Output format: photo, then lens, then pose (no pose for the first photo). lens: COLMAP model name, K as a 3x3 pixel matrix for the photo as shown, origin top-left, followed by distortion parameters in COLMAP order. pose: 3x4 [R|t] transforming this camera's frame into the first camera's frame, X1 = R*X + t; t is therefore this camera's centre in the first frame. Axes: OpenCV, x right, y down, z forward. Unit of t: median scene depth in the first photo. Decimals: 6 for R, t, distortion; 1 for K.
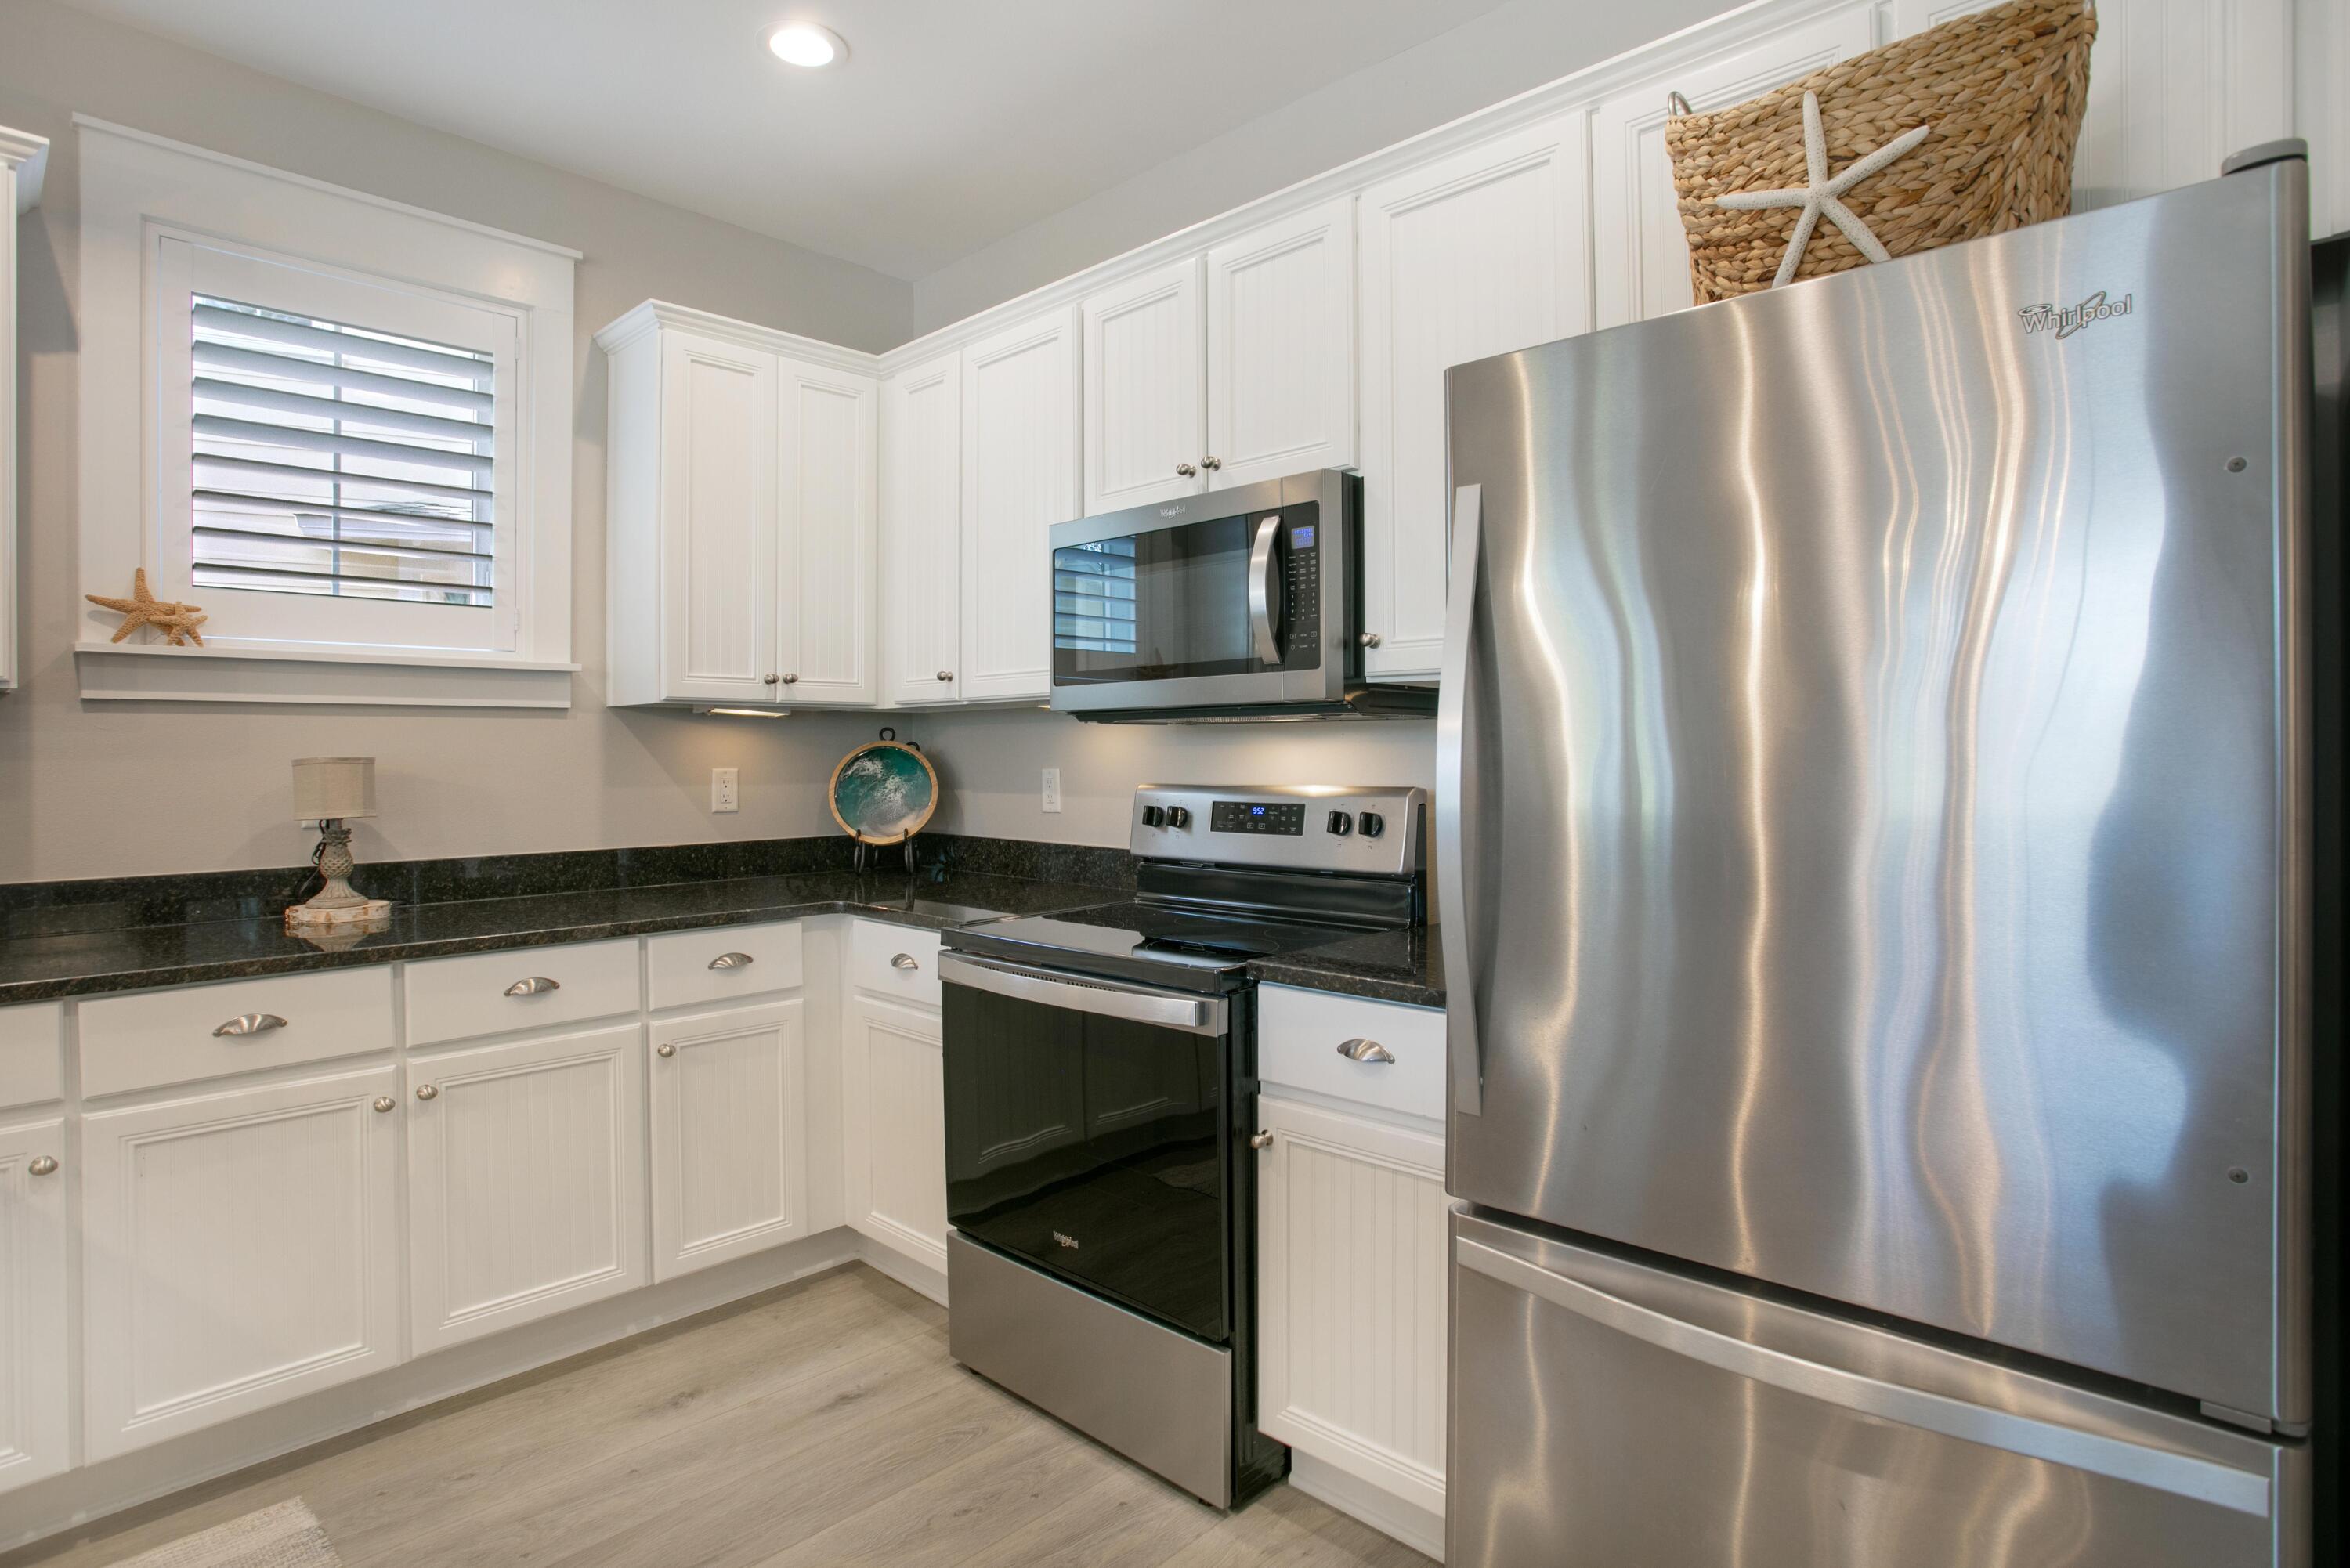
lens RADIAL K [[1208.3, 0, 1183.9], [0, 1208.3, 753.6], [0, 0, 1]] dist [-0.070278, 0.033536]
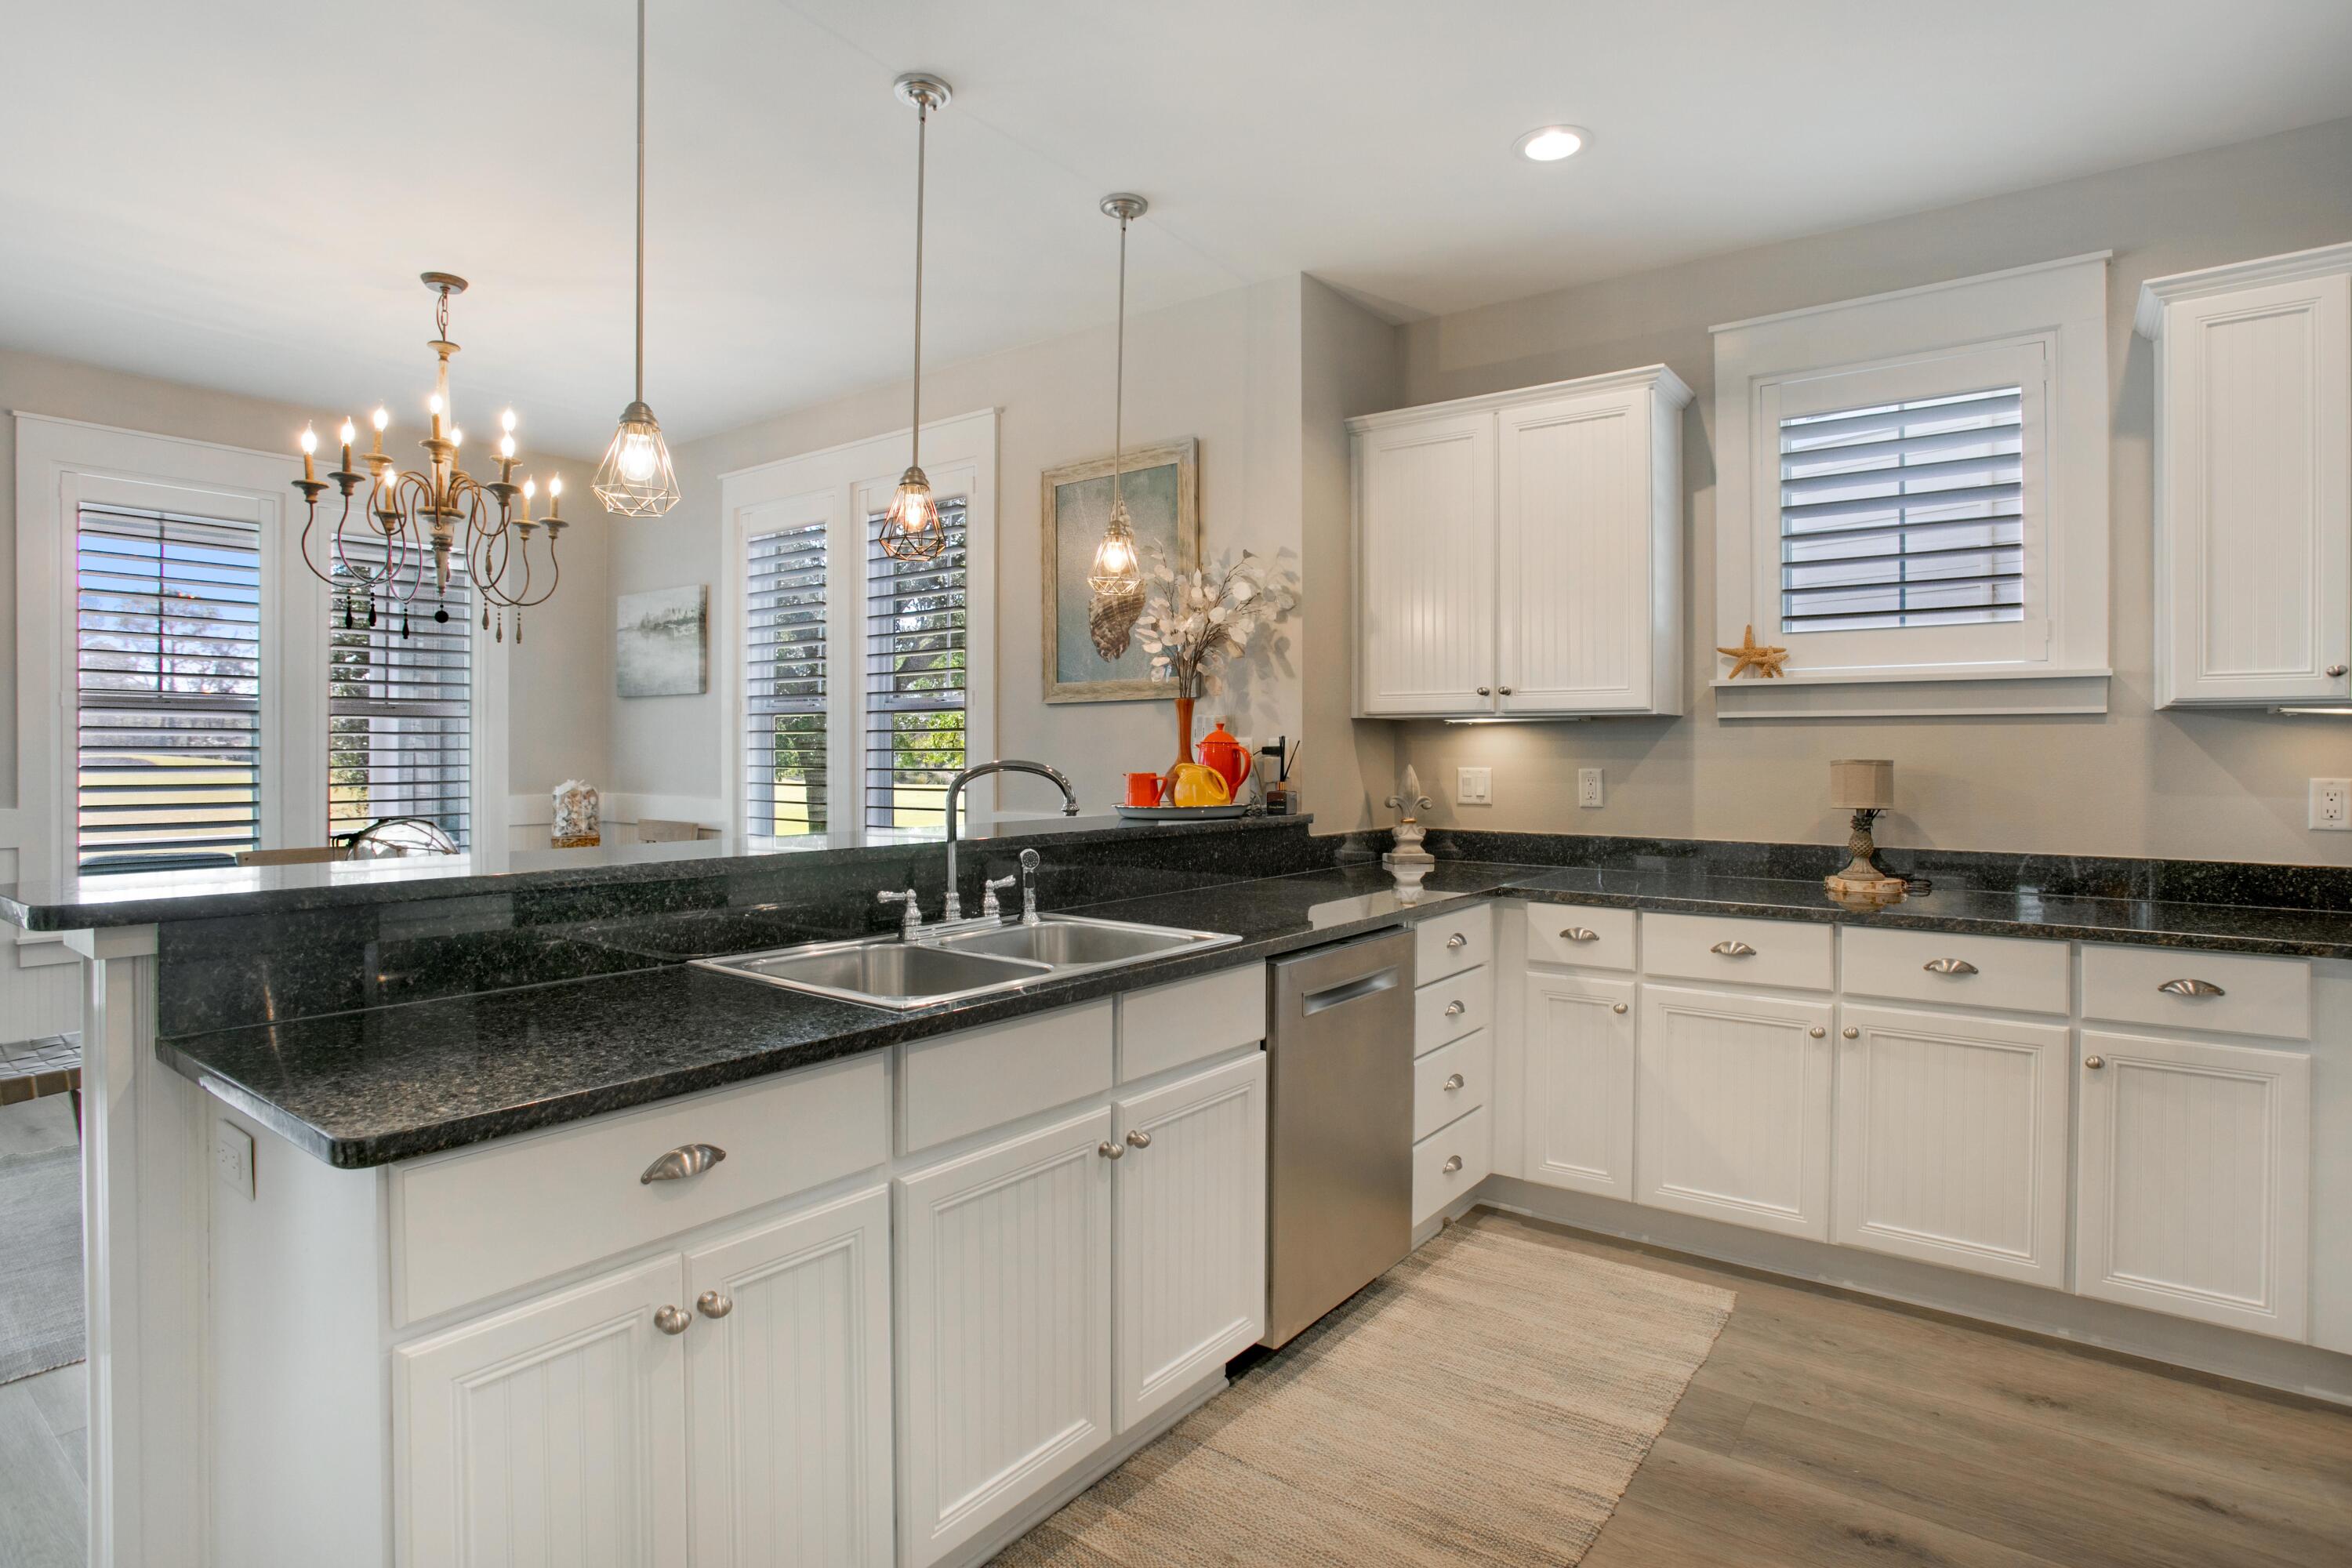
lens RADIAL K [[1209.4, 0, 1184.9], [0, 1209.4, 753.6], [0, 0, 1]] dist [-0.070278, 0.033536]
pose [[0.115713, 0.004654, -0.993272, 0.452932], [-0.007832, 0.999962, 0.003773, -0.002486], [0.993252, 0.007342, 0.115745, 0.146427]]
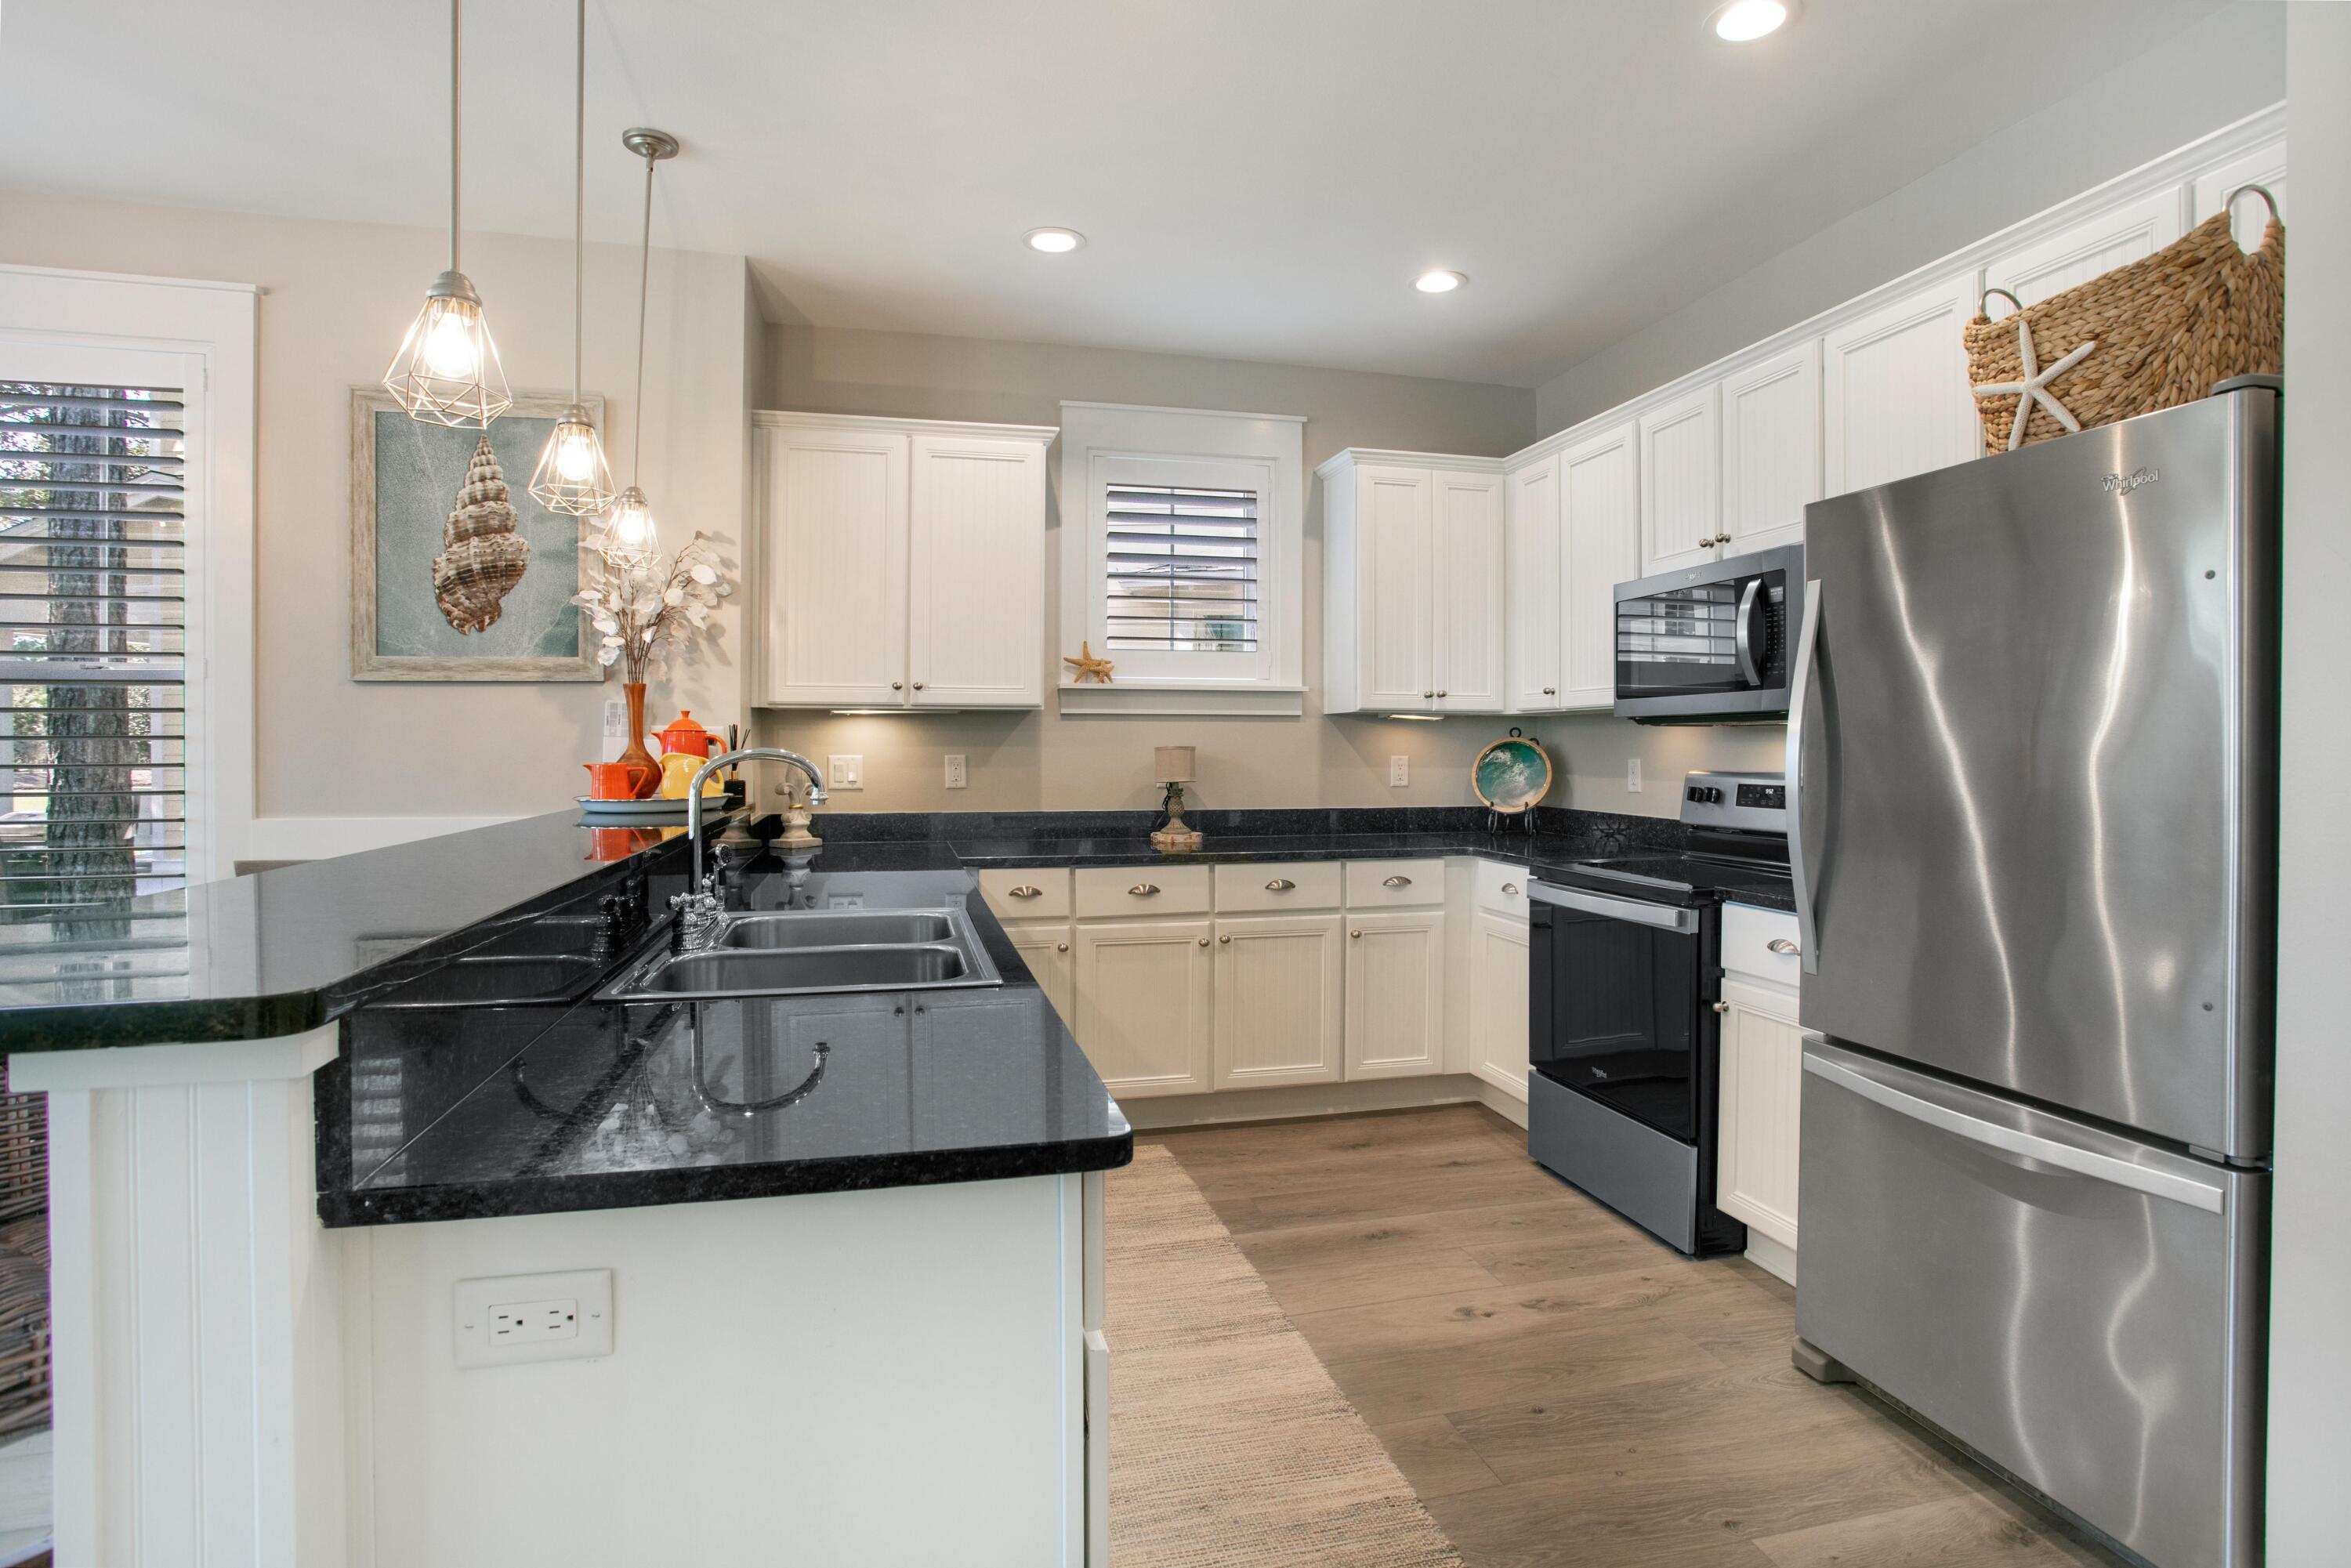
lens RADIAL K [[1208.9, 0, 1184.4], [0, 1208.9, 753.6], [0, 0, 1]] dist [-0.070278, 0.033536]
pose [[0.844180, 0.009545, -0.535975, 0.234525], [-0.007112, 0.999953, 0.006606, 0.002016], [0.536013, -0.001765, 0.844208, -0.485603]]
